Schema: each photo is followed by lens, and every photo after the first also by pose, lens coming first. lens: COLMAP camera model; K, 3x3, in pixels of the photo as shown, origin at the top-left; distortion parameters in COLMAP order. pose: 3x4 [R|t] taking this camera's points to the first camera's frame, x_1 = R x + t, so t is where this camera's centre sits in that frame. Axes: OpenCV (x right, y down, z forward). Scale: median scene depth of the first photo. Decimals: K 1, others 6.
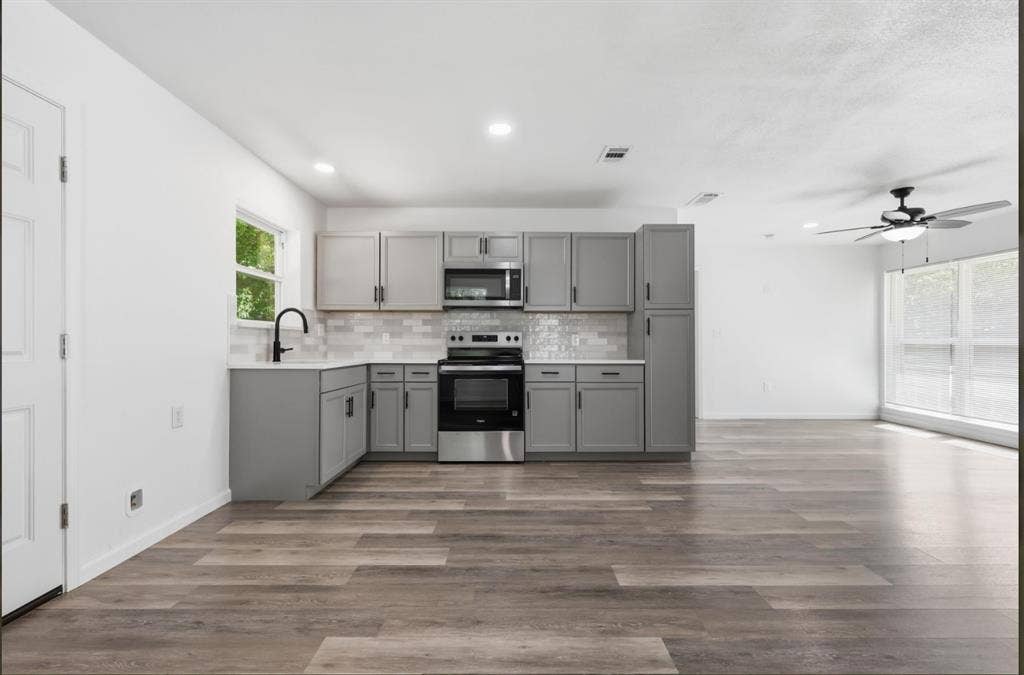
lens RADIAL K [[450.4, 0, 512.0], [0, 450.4, 337.5], [0, 0, 1]] dist [0.006550, 0.000151]
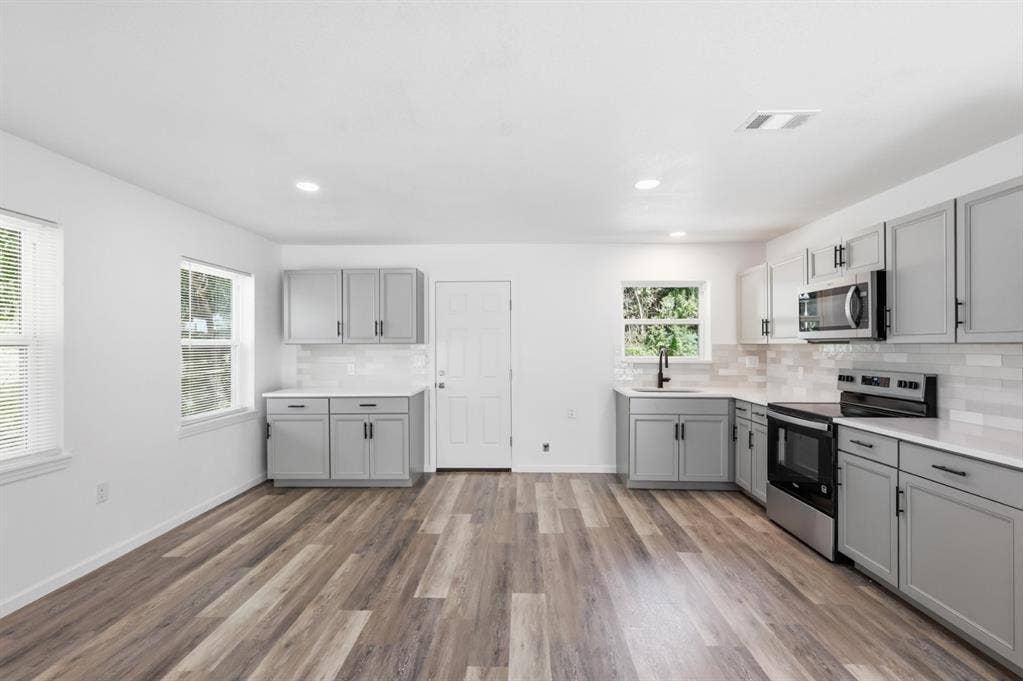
lens RADIAL K [[452.7, 0, 511.5], [0, 452.7, 340.5], [0, 0, 1]] dist [0.003094, 0.000432]
pose [[-0.027086, -0.014241, -0.999532, 0.926120], [0.010898, 0.999835, -0.014541, -0.080382], [0.999574, -0.011286, -0.026926, 0.642046]]
